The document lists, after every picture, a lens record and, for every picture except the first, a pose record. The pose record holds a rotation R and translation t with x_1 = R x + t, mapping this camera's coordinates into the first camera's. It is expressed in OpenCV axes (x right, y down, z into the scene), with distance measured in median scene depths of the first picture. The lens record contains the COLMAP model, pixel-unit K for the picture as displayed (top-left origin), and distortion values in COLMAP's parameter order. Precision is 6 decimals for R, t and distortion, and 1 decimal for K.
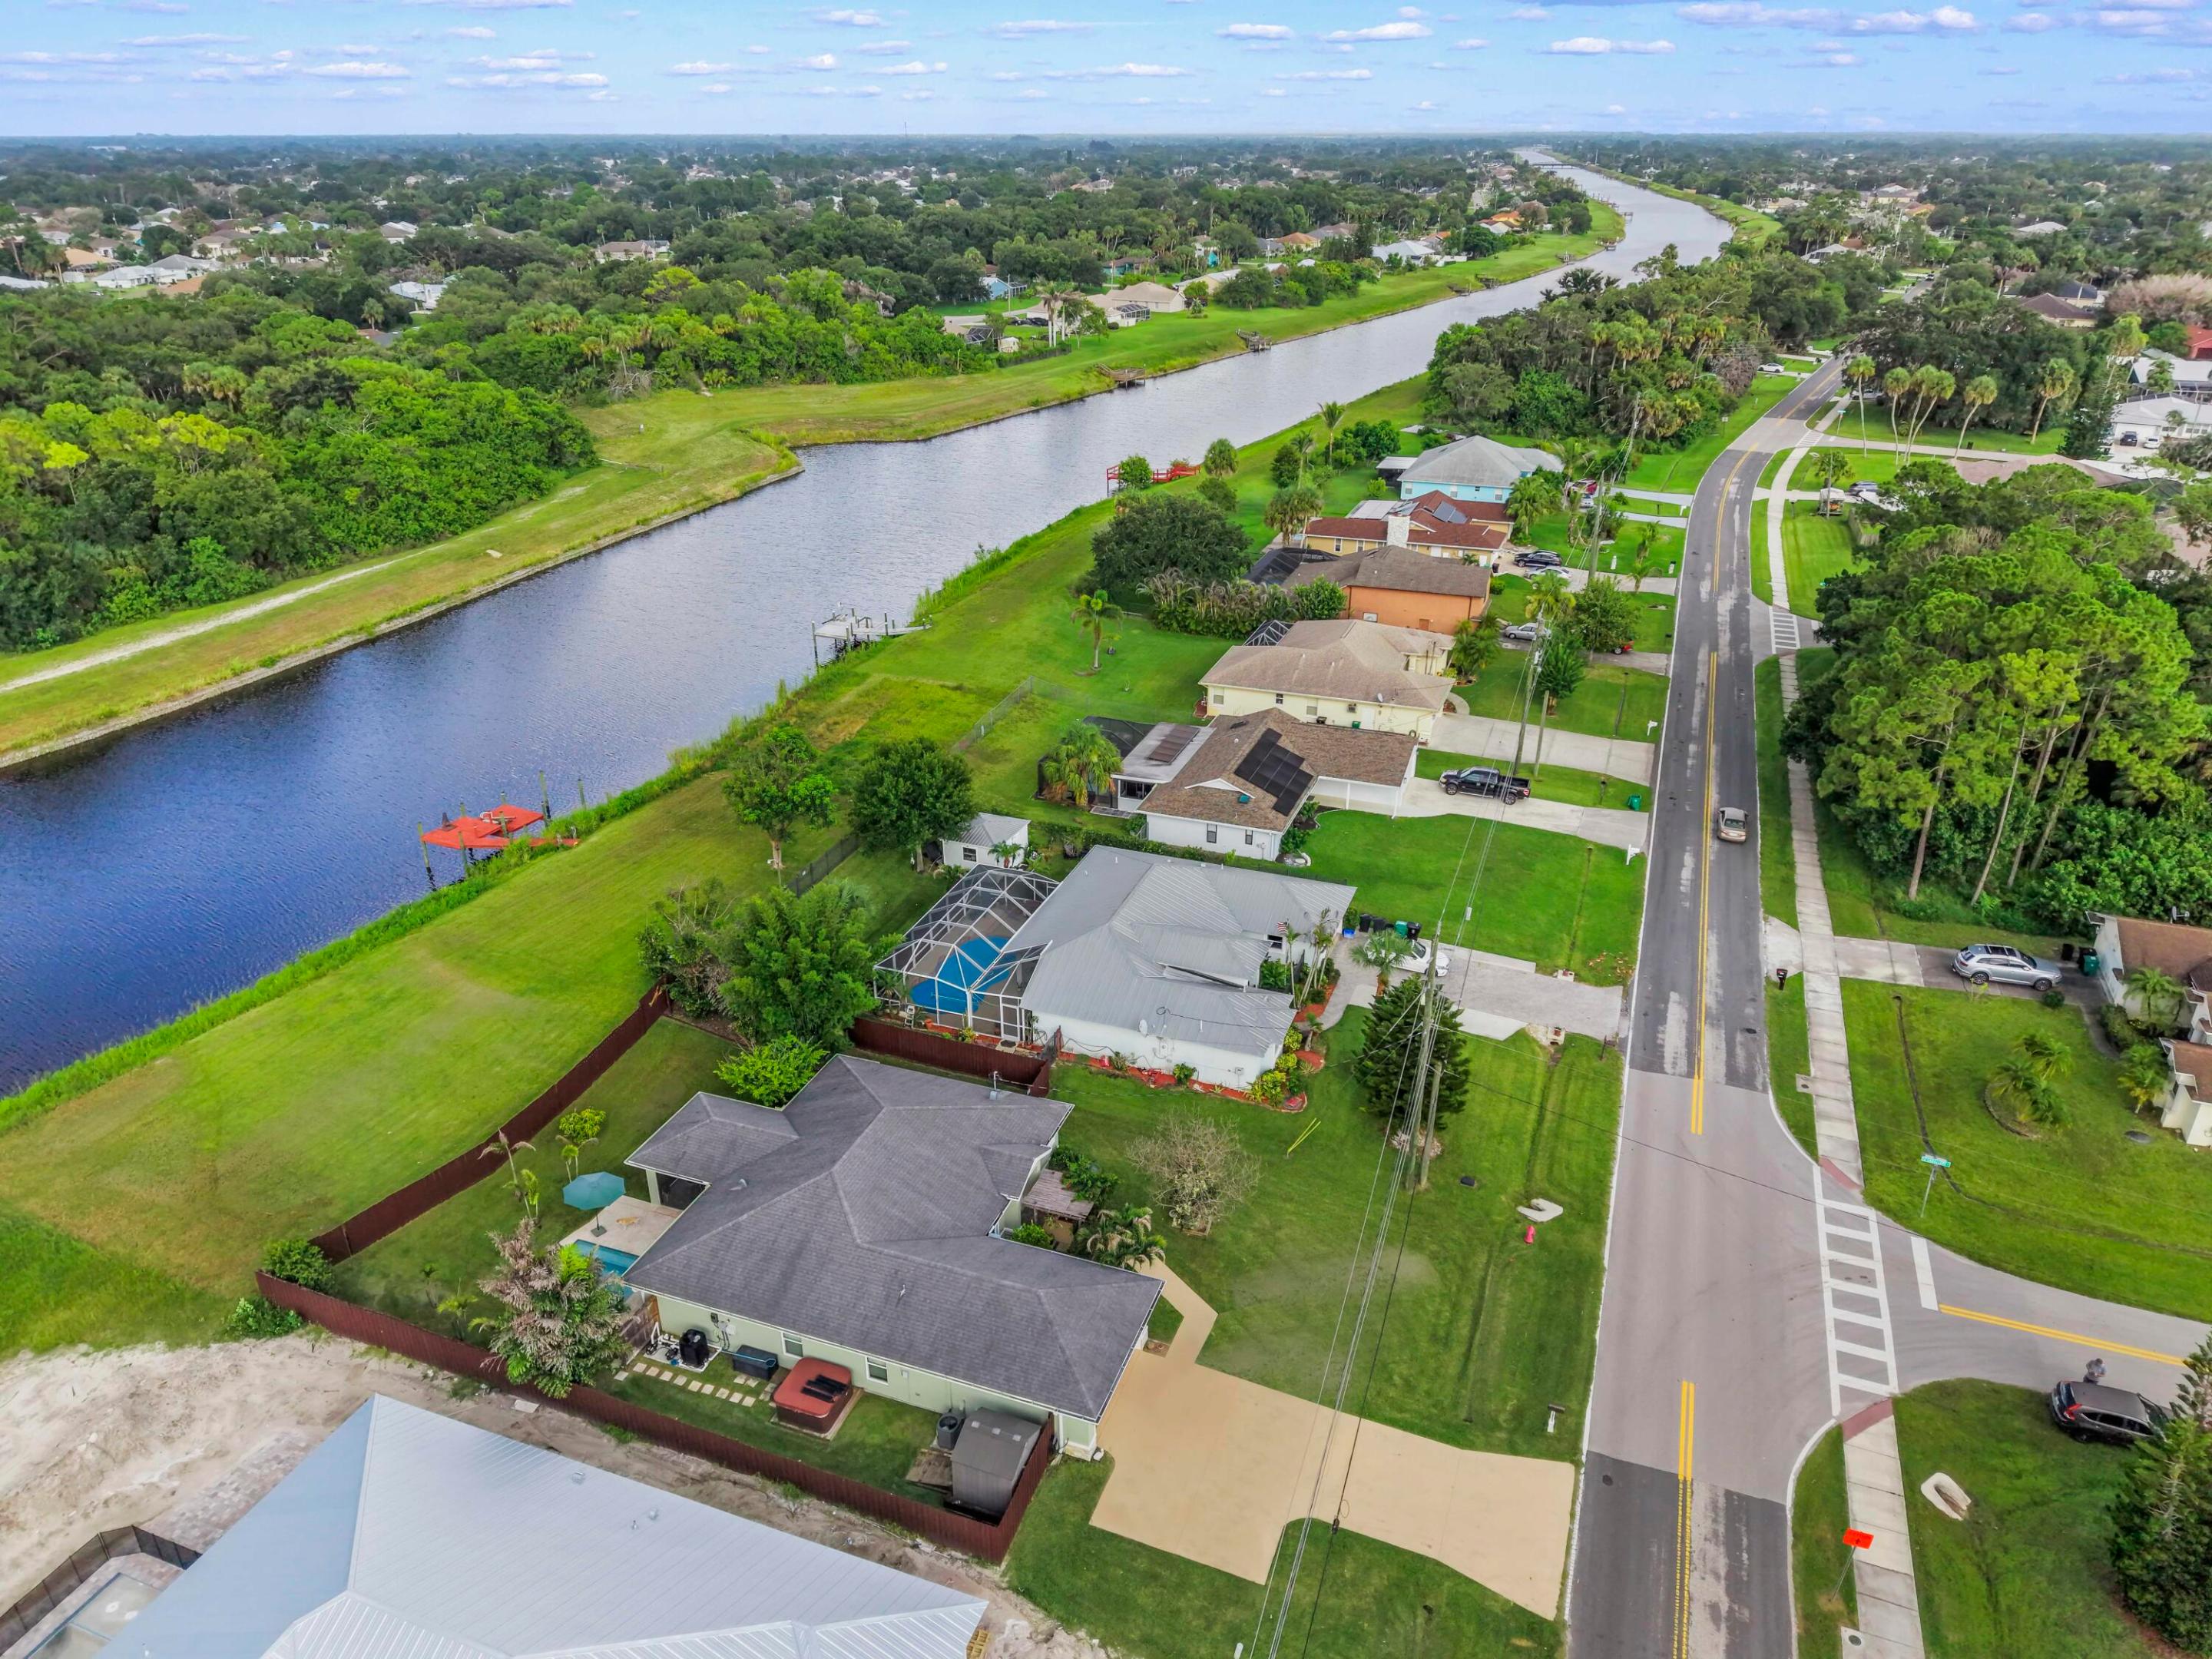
lens RADIAL K [[1486.3, 0, 1106.0], [0, 1486.3, 829.5], [0, 0, 1]] dist [0.051892, -0.058501]
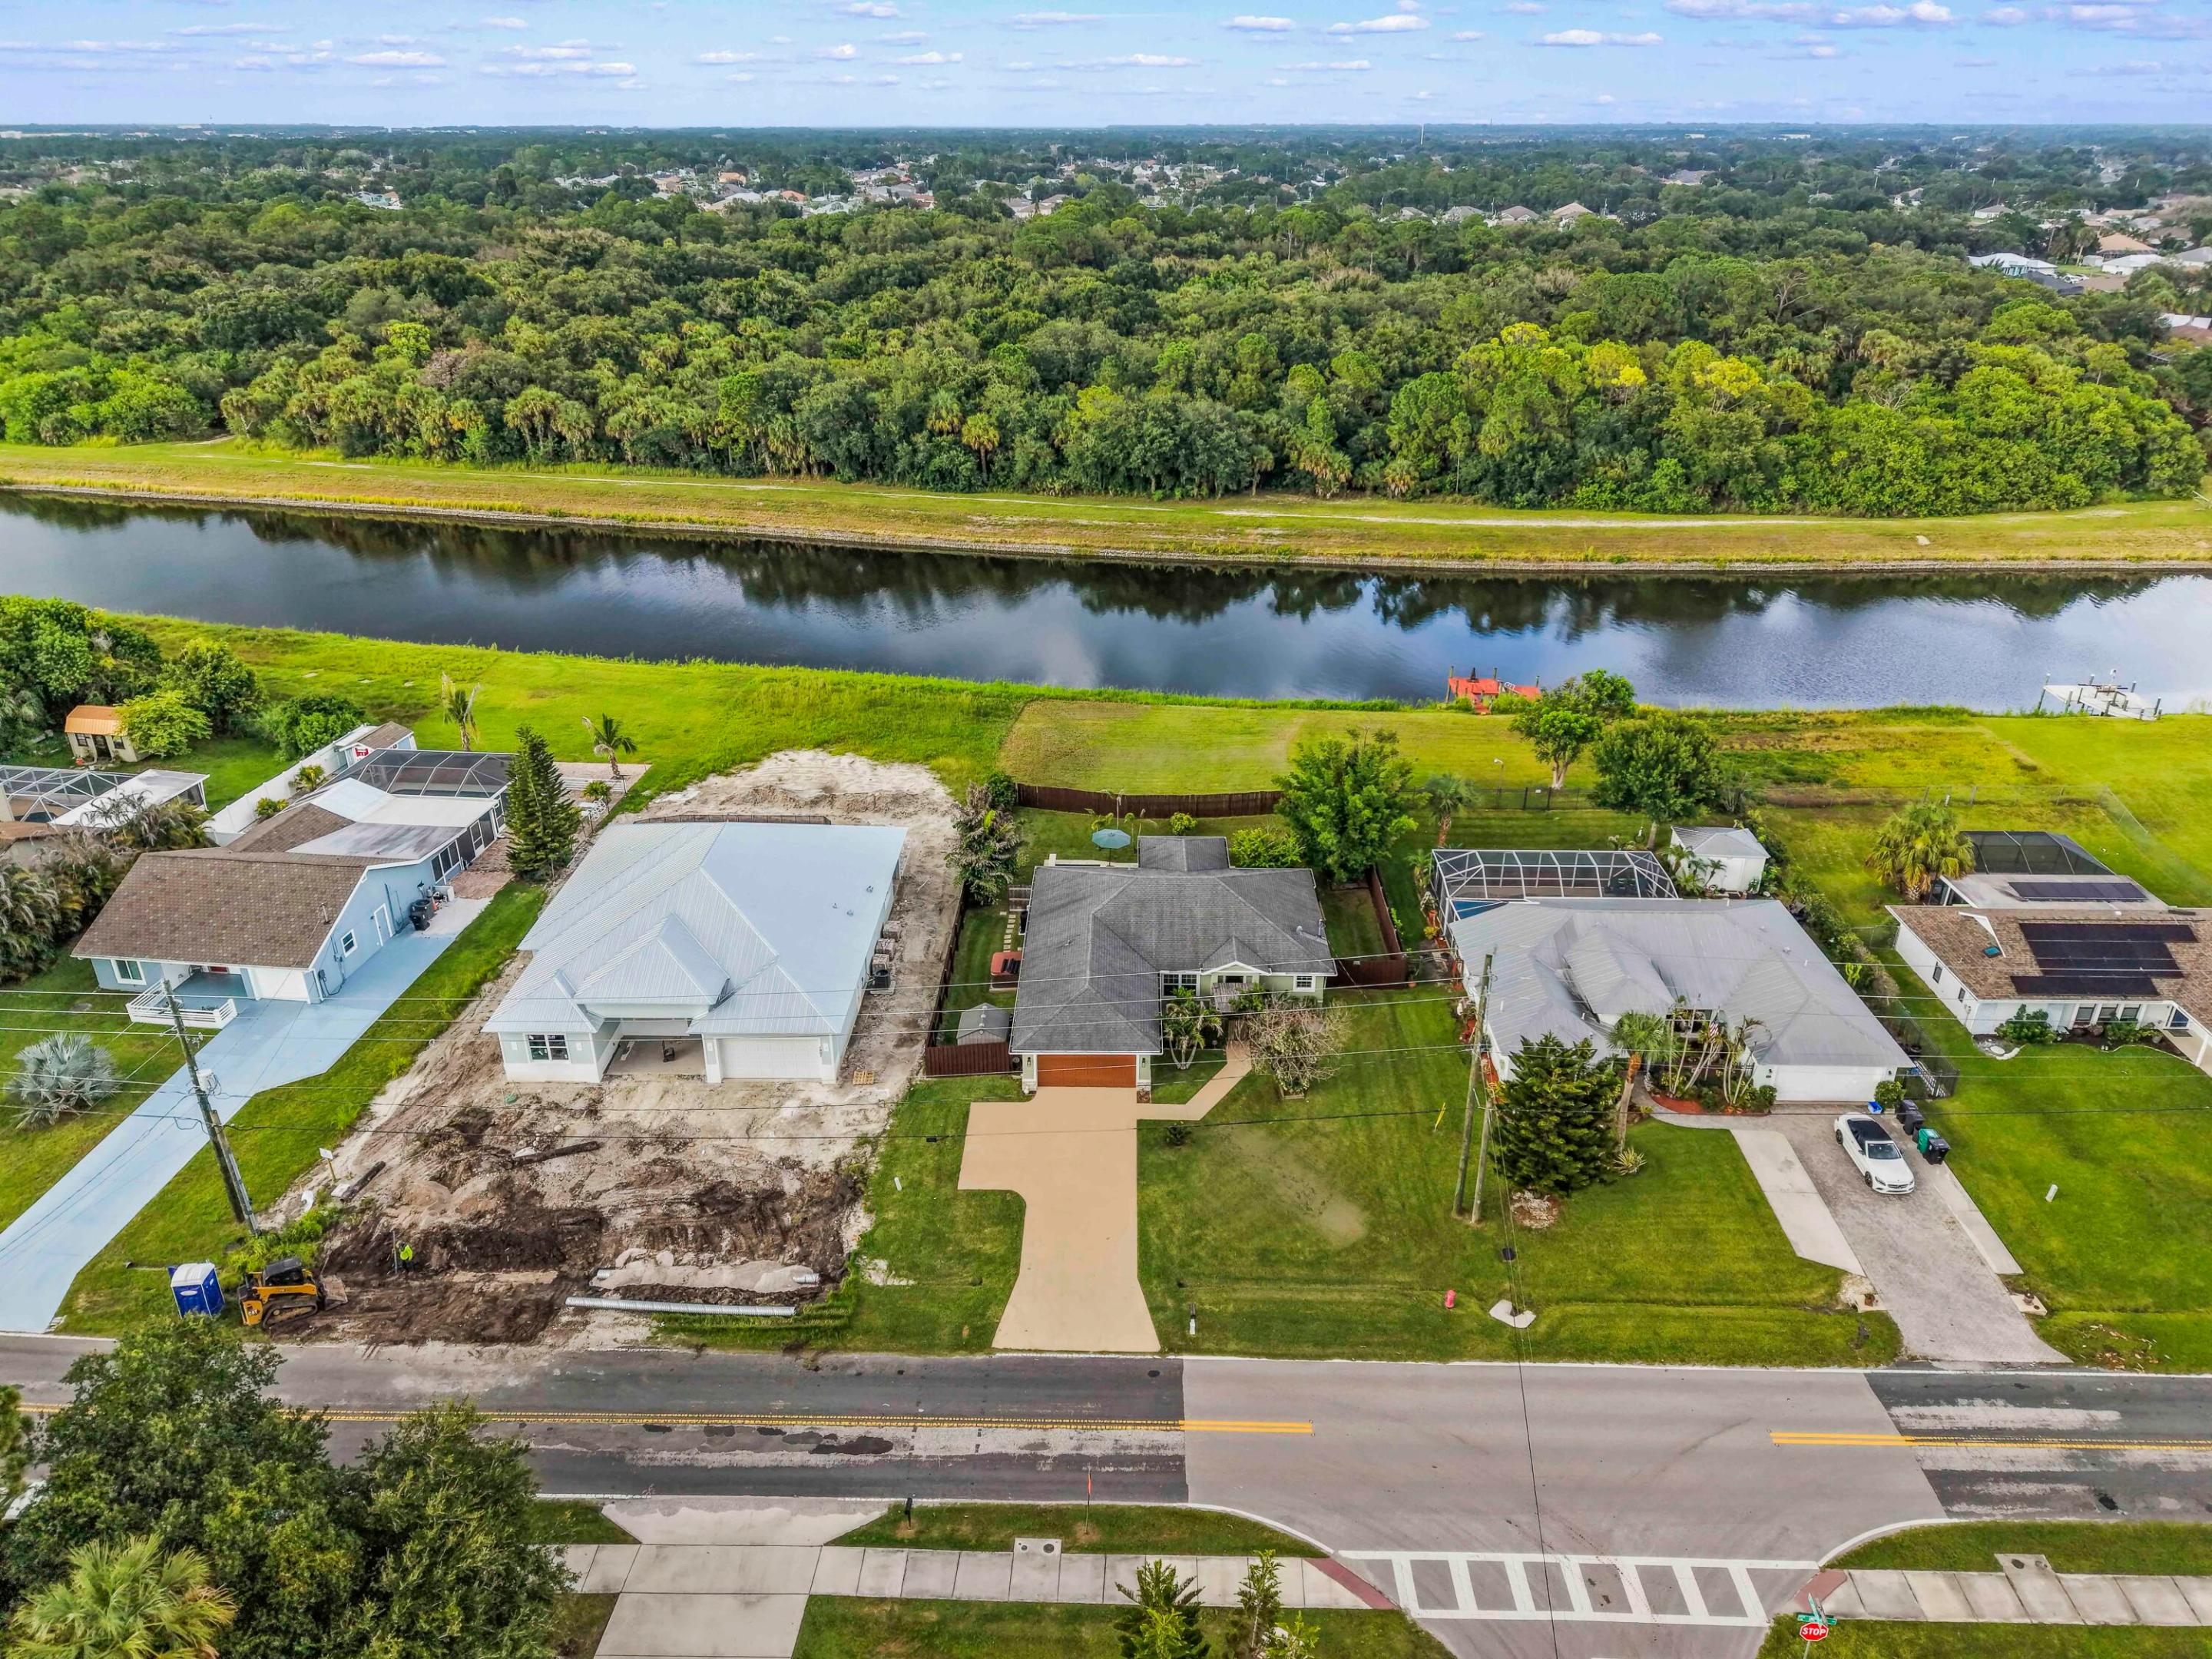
lens RADIAL K [[1449.9, 0, 1081.0], [0, 1449.9, 844.4], [0, 0, 1]] dist [-0.002289, 0.004745]
pose [[0.324468, 0.418427, -0.848316, 0.834019], [-0.395711, 0.874633, 0.280054, -0.138279], [0.859147, 0.244819, 0.449366, 0.310923]]
